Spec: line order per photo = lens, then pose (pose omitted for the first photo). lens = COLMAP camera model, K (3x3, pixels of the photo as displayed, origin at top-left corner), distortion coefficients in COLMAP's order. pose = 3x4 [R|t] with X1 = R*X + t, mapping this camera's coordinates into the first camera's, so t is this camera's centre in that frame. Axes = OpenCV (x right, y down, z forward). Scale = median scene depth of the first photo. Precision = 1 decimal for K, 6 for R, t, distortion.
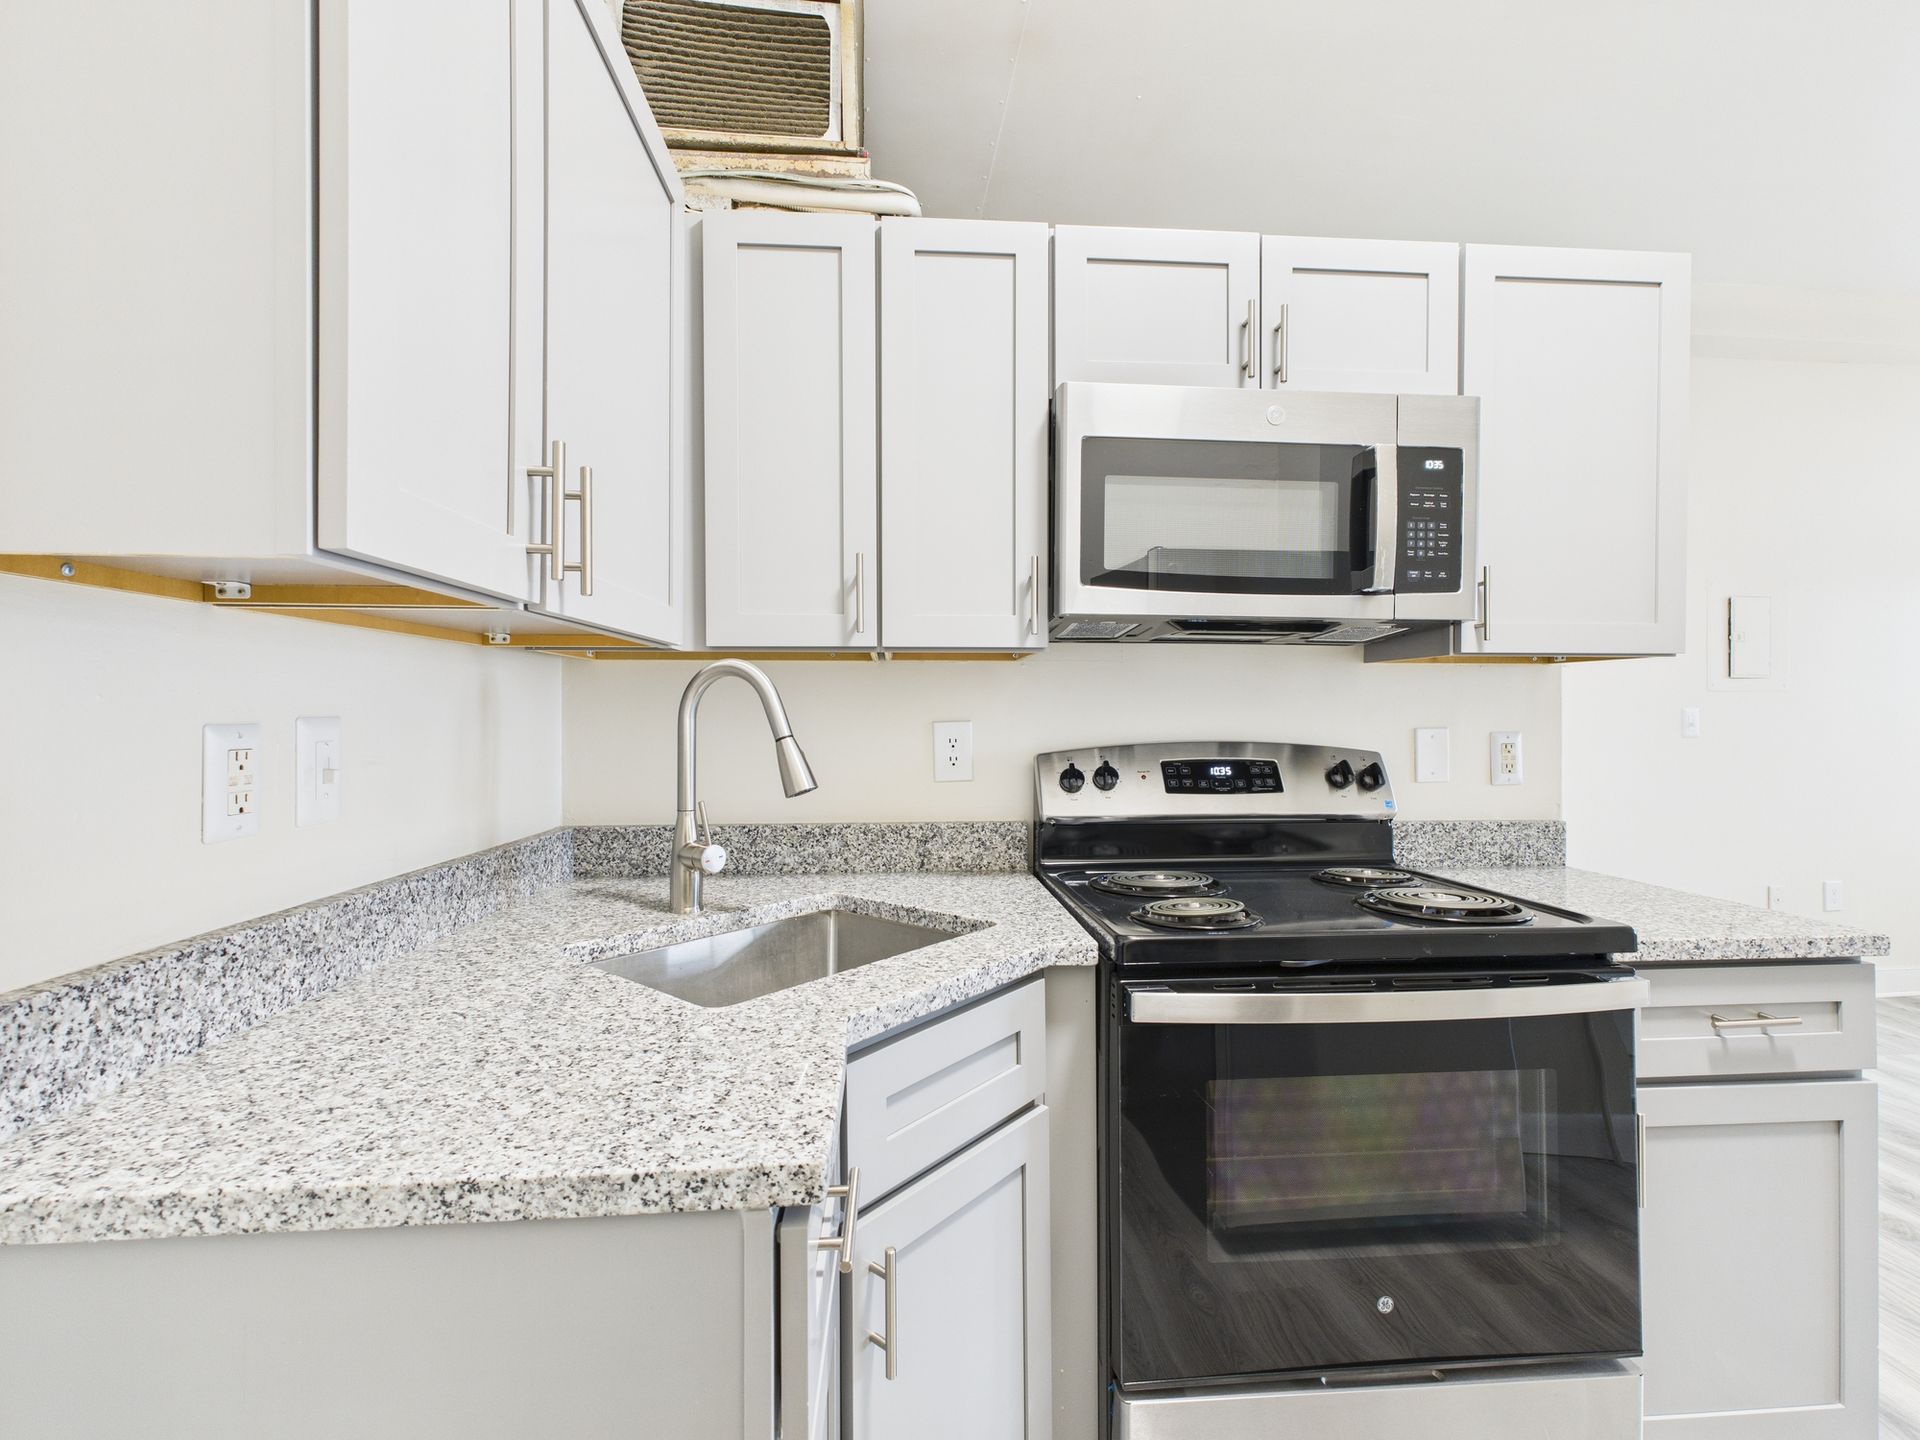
lens RADIAL K [[841.8, 0, 966.0], [0, 841.8, 716.8], [0, 0, 1]] dist [0.002431, -0.000968]
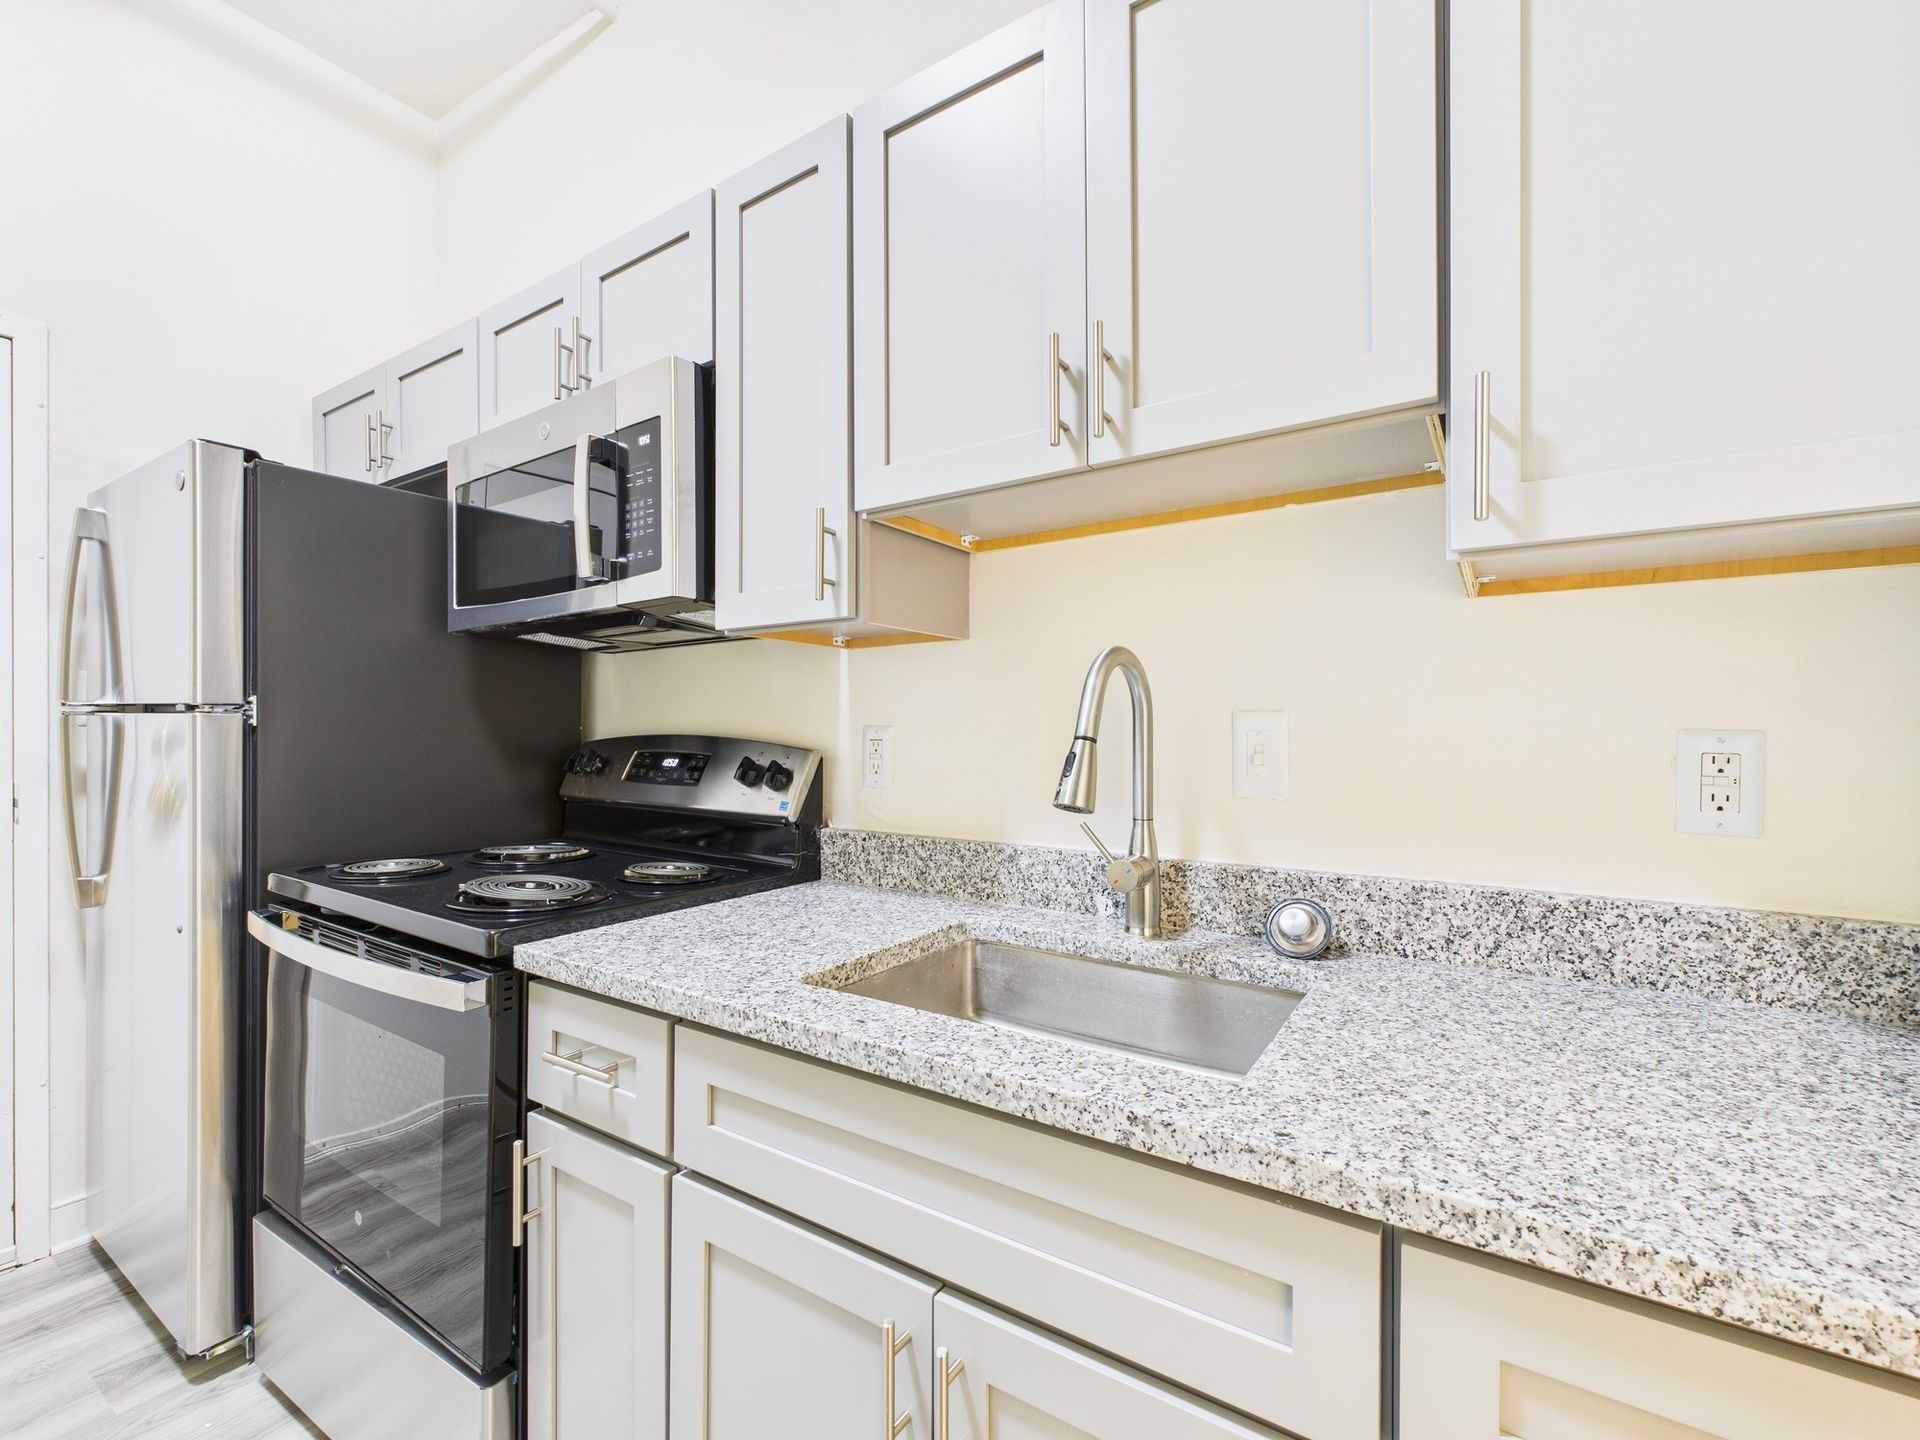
lens RADIAL K [[841.8, 0, 956.7], [0, 841.8, 721.5], [0, 0, 1]] dist [0.002431, -0.000968]
pose [[0.776374, -0.005841, -0.630245, 1.427632], [-0.008532, 0.999768, -0.019777, 0.035895], [0.630214, 0.020731, 0.776144, 0.488925]]
